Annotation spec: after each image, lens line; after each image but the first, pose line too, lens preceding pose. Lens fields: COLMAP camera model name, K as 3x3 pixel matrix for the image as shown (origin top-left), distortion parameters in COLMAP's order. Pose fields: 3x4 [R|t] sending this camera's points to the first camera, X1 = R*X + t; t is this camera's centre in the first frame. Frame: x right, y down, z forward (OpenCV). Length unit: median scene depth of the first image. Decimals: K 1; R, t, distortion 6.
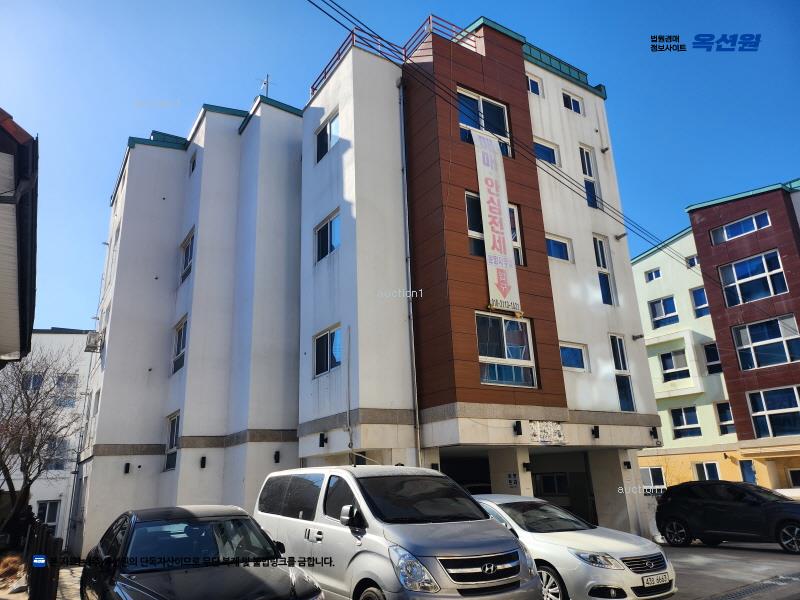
lens RADIAL K [[562.8, 0, 399.0], [0, 562.8, 316.8], [0, 0, 1]] dist [0.006410, 0.001524]
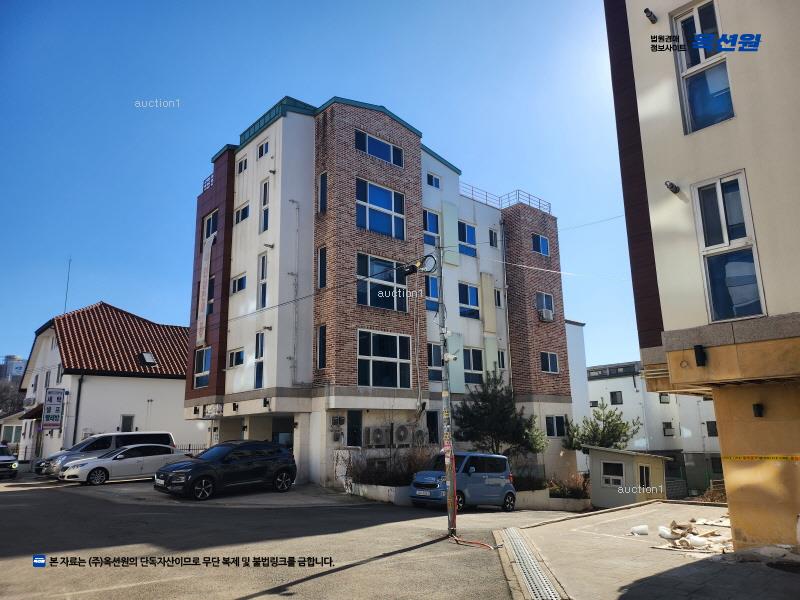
lens RADIAL K [[562.8, 0, 399.0], [0, 562.8, 316.8], [0, 0, 1]] dist [0.006410, 0.001524]
pose [[0.170945, -0.169294, -0.970627, 1.943383], [0.296724, 0.948239, -0.113131, 0.276724], [0.939539, -0.268669, 0.212330, 1.155731]]
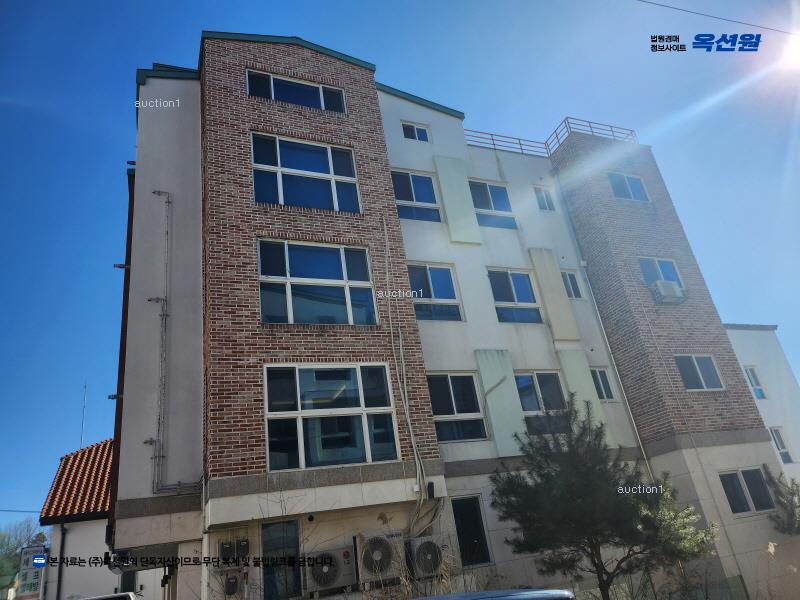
lens RADIAL K [[562.5, 0, 401.1], [0, 562.5, 313.0], [0, 0, 1]] dist [0.060687, -0.069625]
pose [[-0.159902, -0.344356, -0.925122, 1.243772], [0.427008, 0.820831, -0.379342, 0.432486], [0.889998, -0.455691, 0.015790, 1.545025]]
